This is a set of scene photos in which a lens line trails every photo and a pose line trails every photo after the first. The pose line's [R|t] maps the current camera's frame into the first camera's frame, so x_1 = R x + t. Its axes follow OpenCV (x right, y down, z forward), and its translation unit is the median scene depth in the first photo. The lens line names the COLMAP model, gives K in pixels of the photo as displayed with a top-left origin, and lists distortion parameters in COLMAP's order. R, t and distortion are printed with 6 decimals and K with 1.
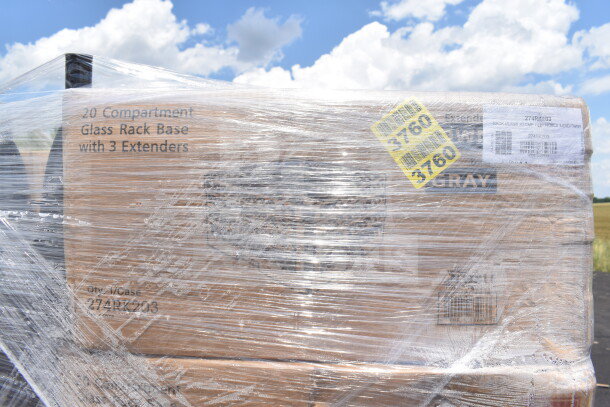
lens RADIAL K [[488.2, 0, 305.3], [0, 488.2, 202.4], [0, 0, 1]] dist [-0.090552, -0.001847]
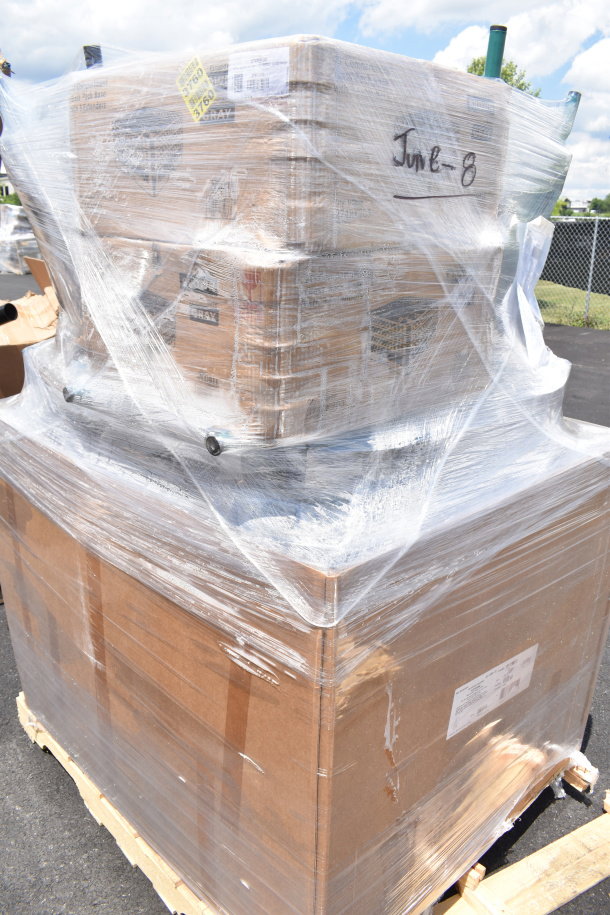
lens RADIAL K [[732.3, 0, 305.6], [0, 732.3, 458.0], [0, 0, 1]] dist [-0.090552, -0.001847]
pose [[0.759514, 0.230312, -0.608354, 2.038226], [-0.029267, 0.946375, 0.321741, 0.226791], [0.649832, -0.226563, 0.725526, -0.590532]]
